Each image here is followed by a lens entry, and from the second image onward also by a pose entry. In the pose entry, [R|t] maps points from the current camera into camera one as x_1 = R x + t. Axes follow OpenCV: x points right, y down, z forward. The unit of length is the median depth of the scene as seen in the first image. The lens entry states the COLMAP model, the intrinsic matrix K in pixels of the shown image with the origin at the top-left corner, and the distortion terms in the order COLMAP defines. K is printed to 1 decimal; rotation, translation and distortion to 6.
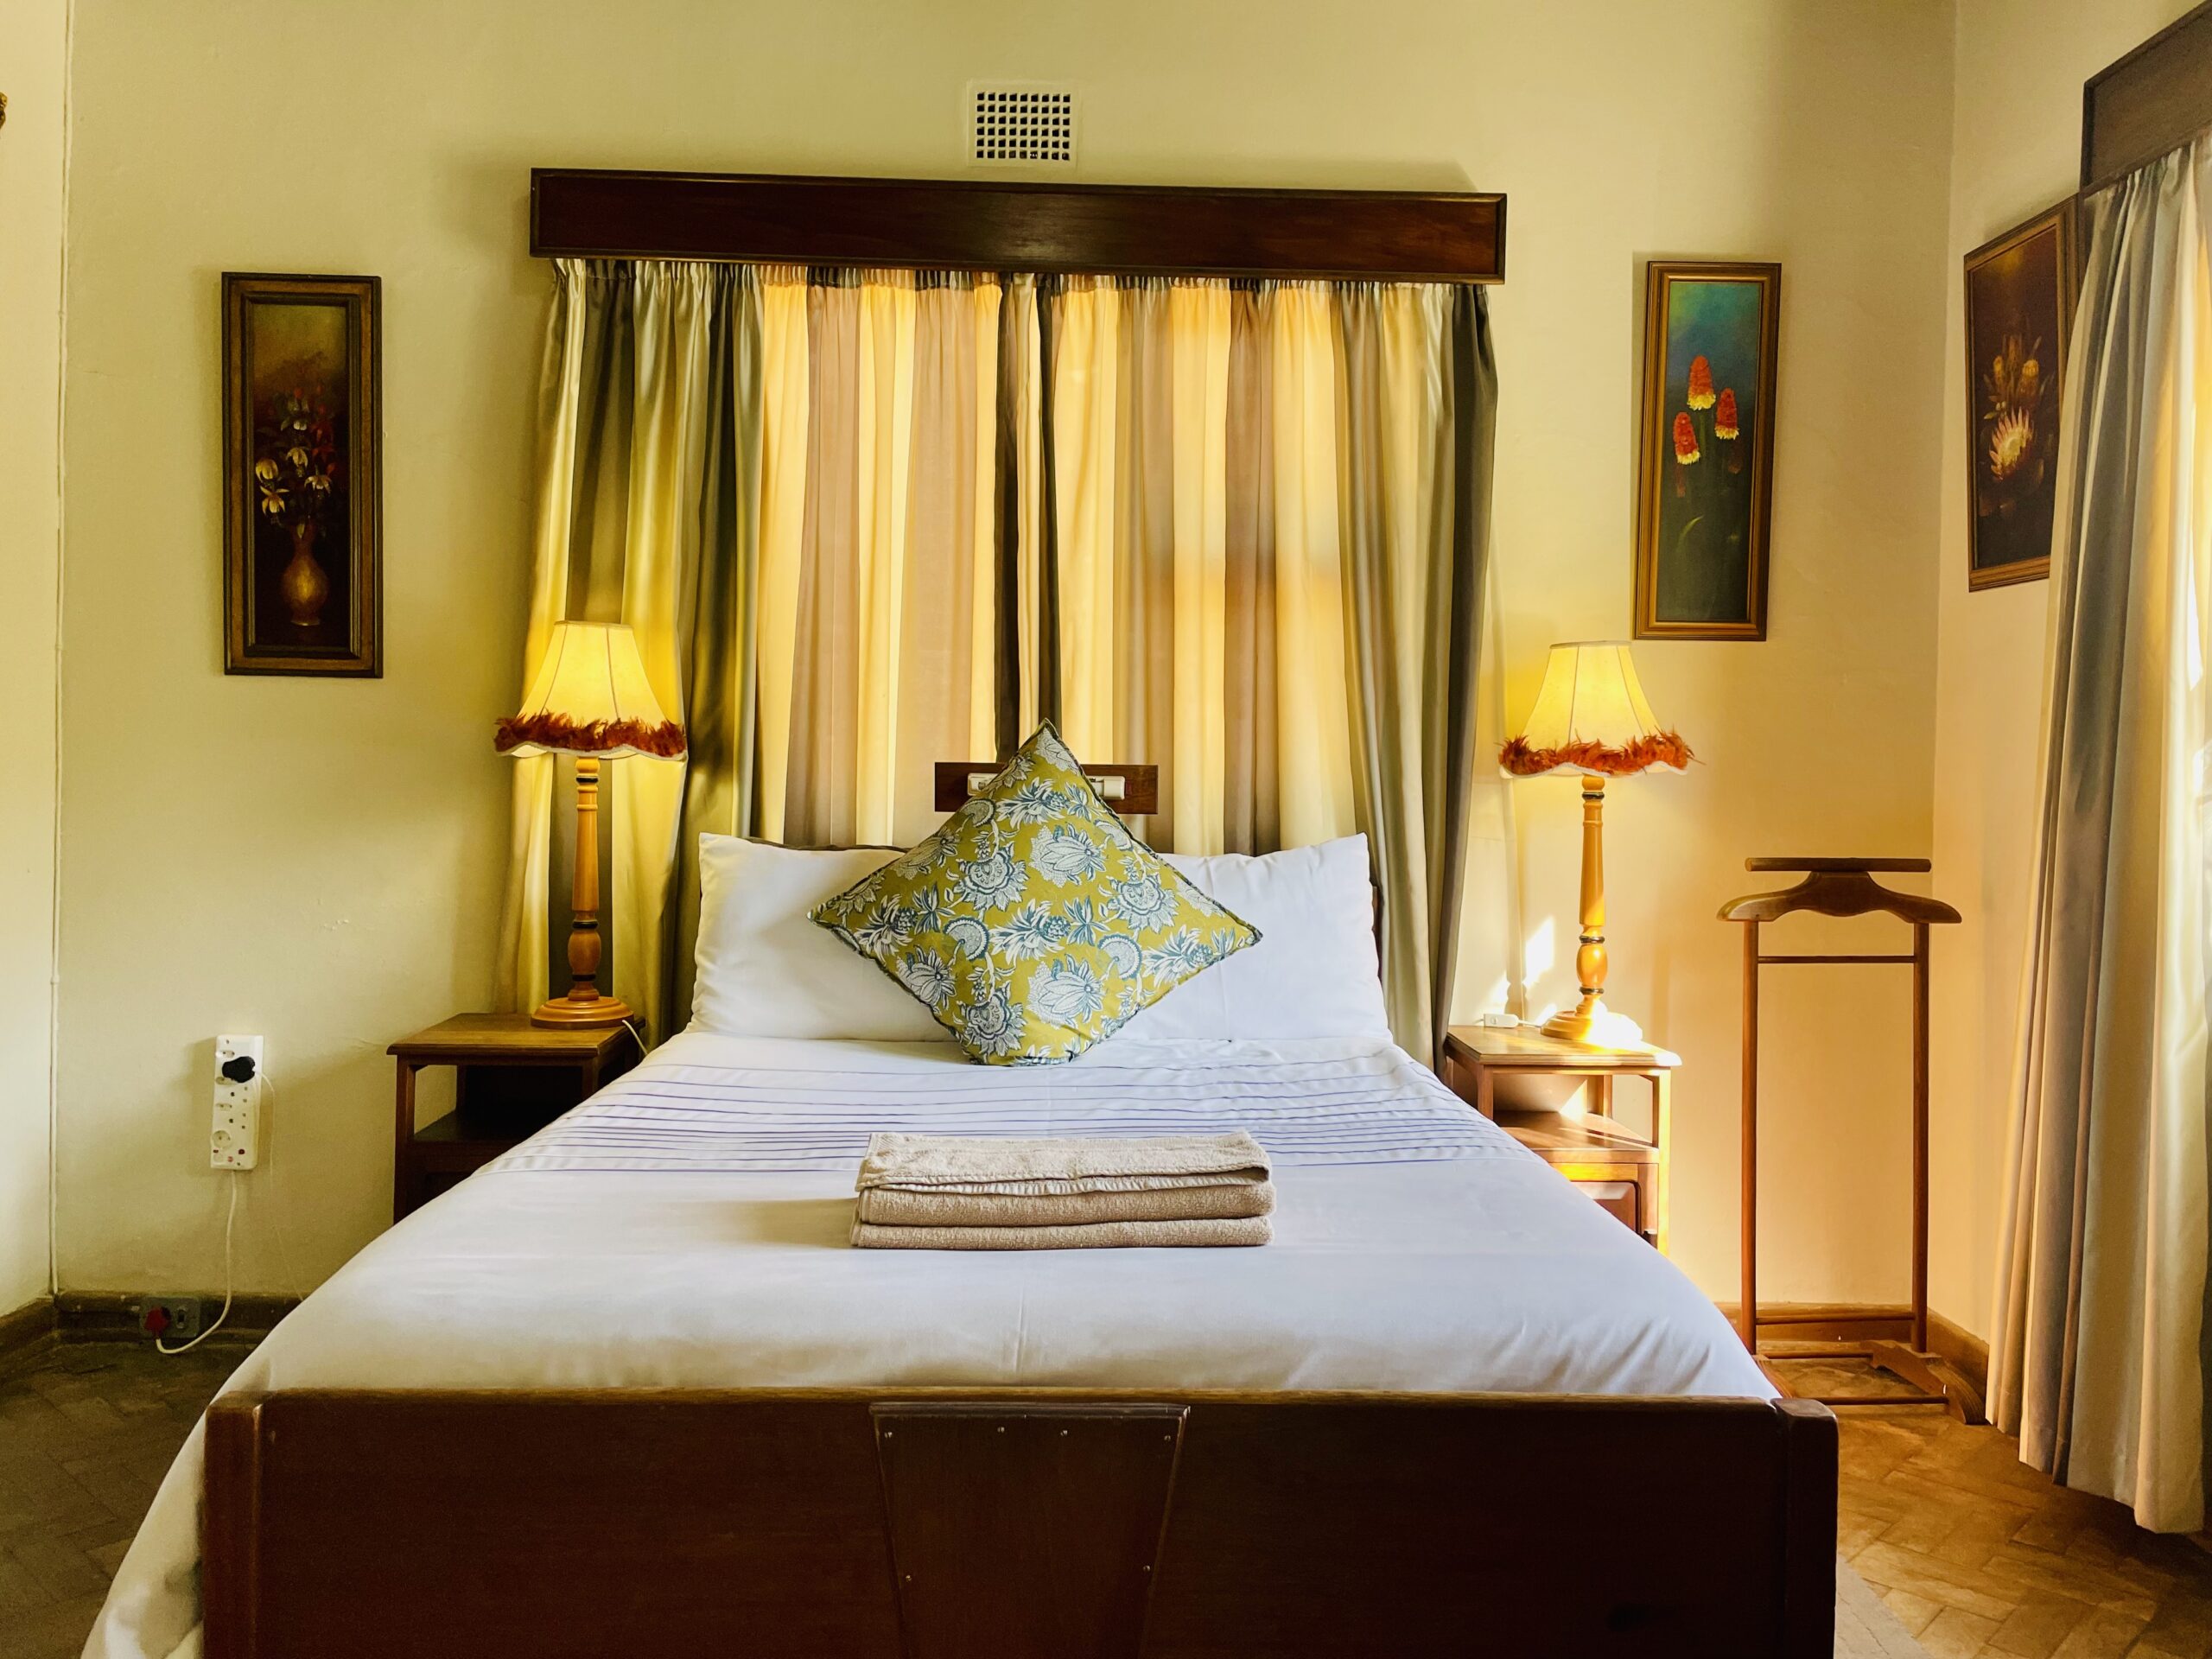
lens RADIAL K [[1702.8, 0, 1127.4], [0, 1702.8, 786.8], [0, 0, 1]] dist [0.108730, -0.150974]
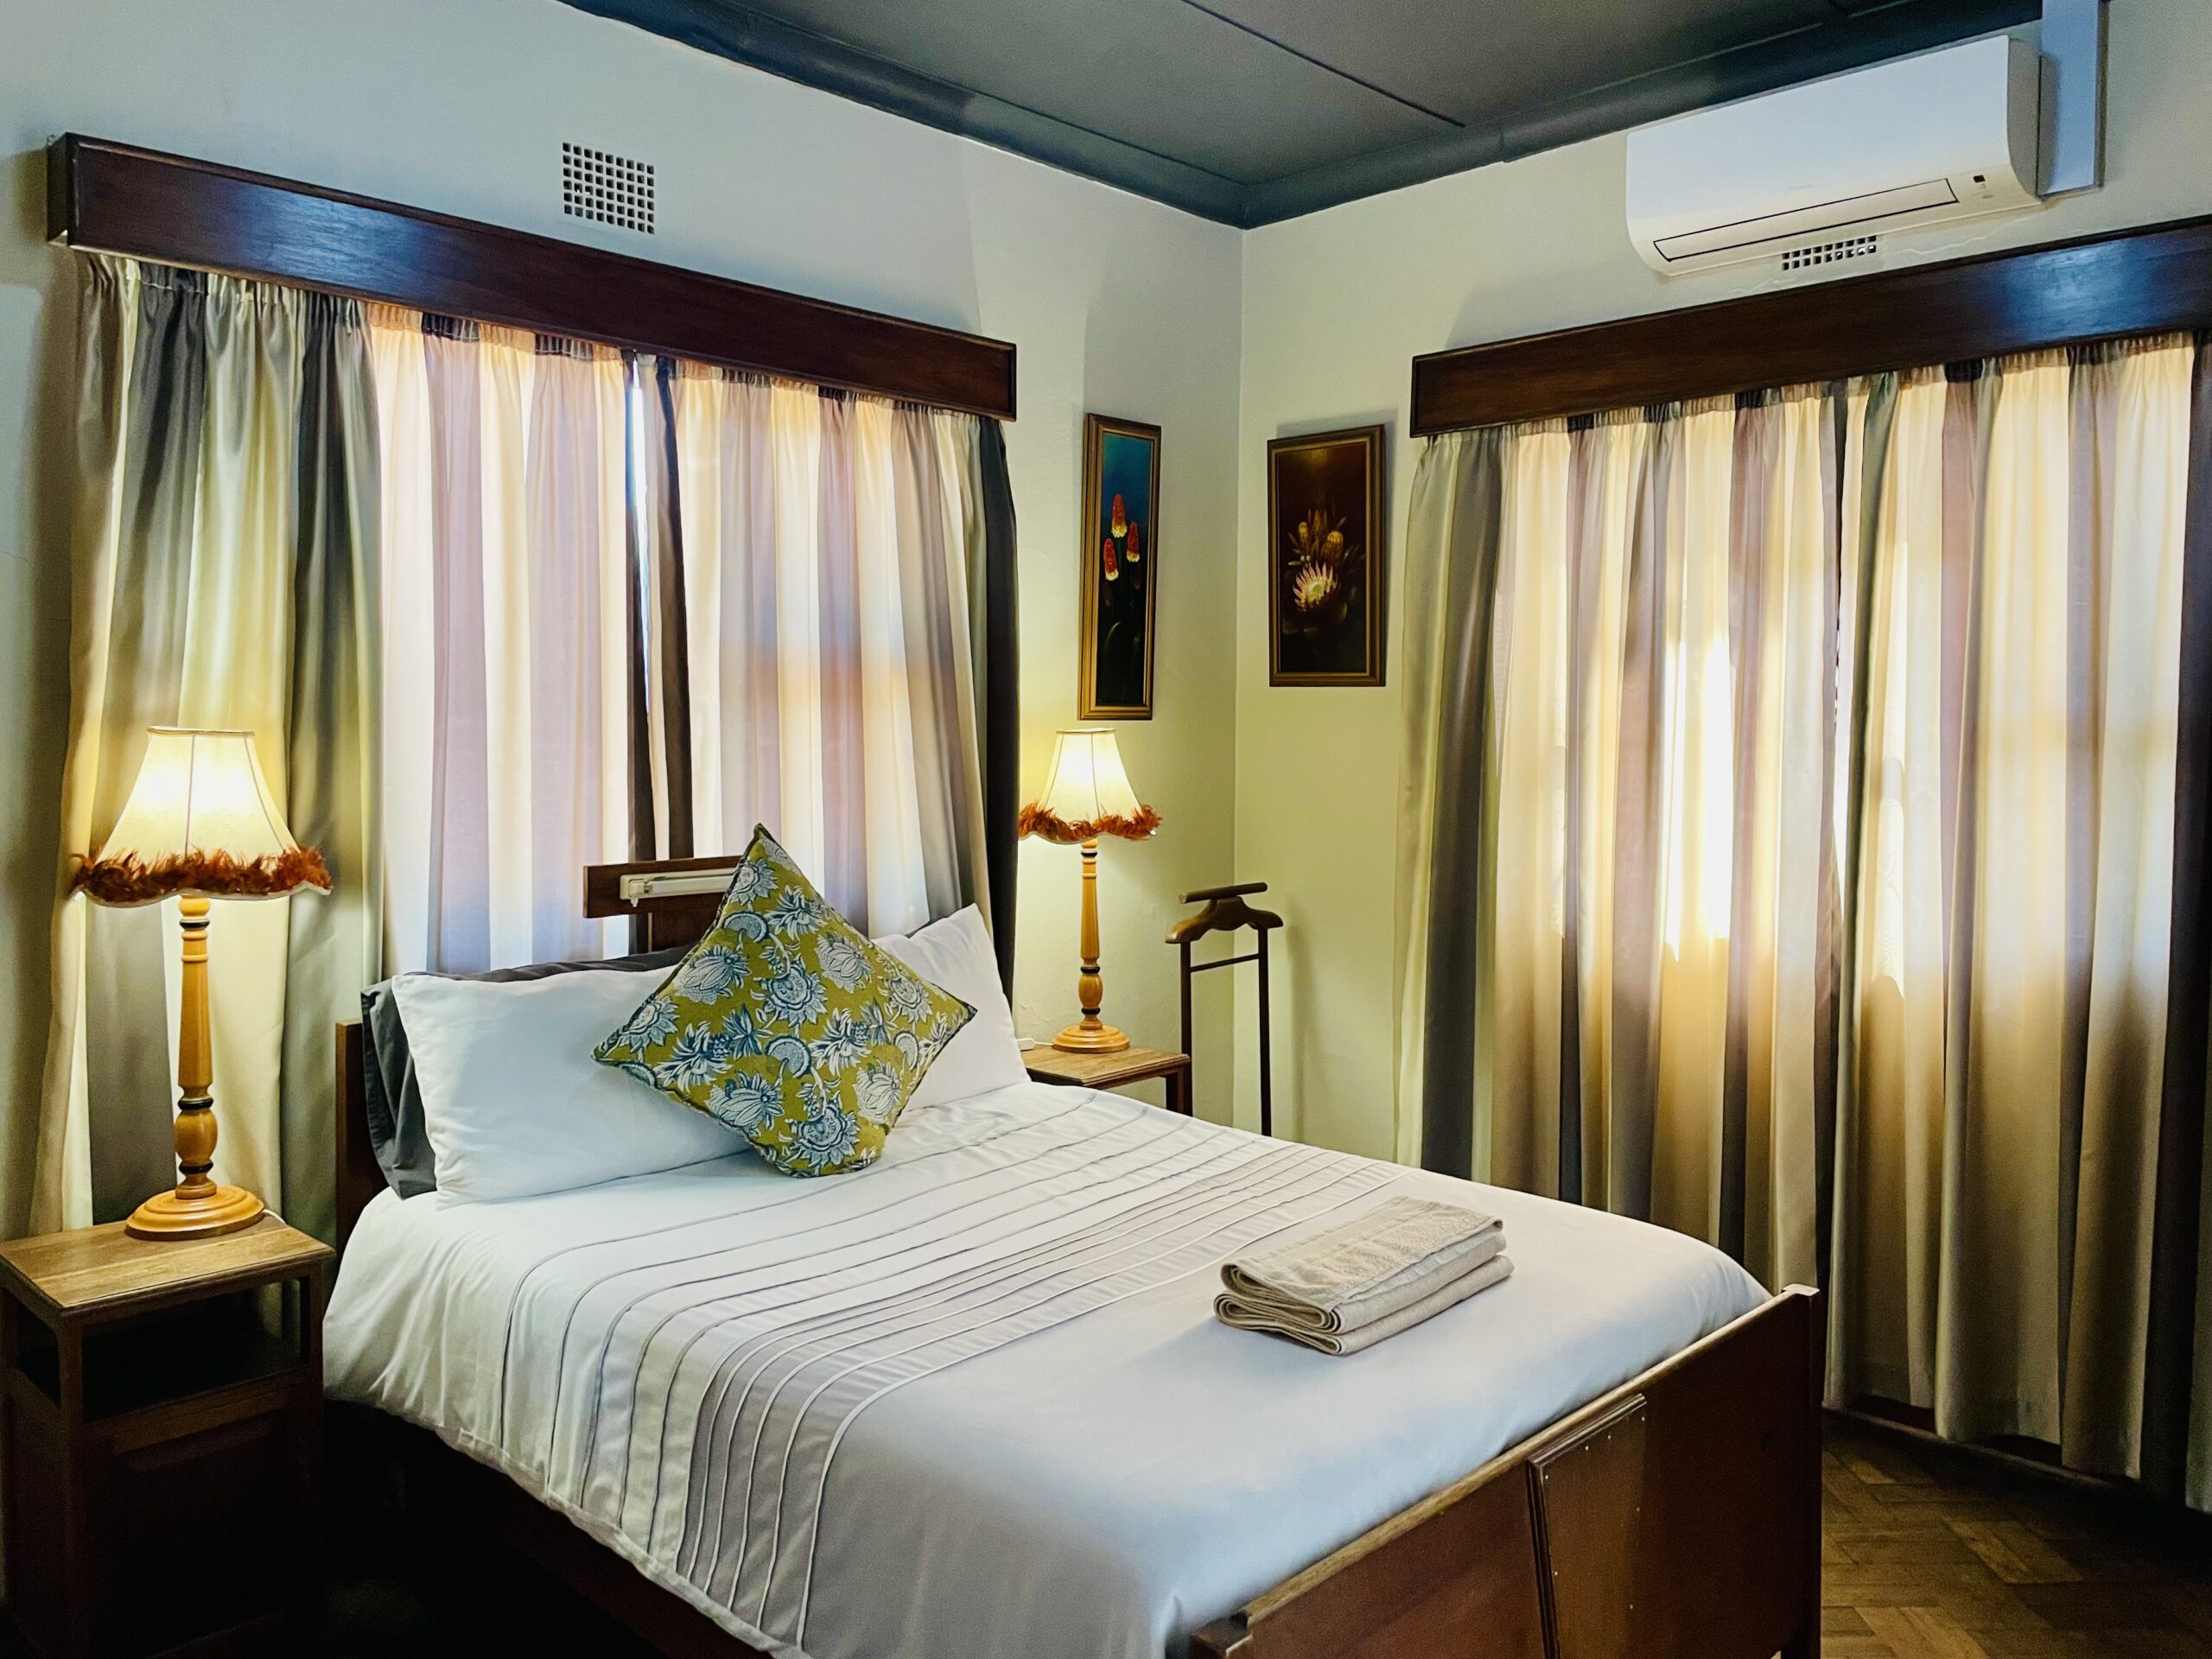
lens RADIAL K [[1682.0, 0, 1110.1], [0, 1682.0, 794.4], [0, 0, 1]] dist [0.106884, -0.149521]
pose [[0.711023, -0.045223, 0.701713, -0.556934], [0.013481, 0.998623, 0.050698, -0.097353], [-0.703039, -0.026588, 0.710654, 0.133641]]
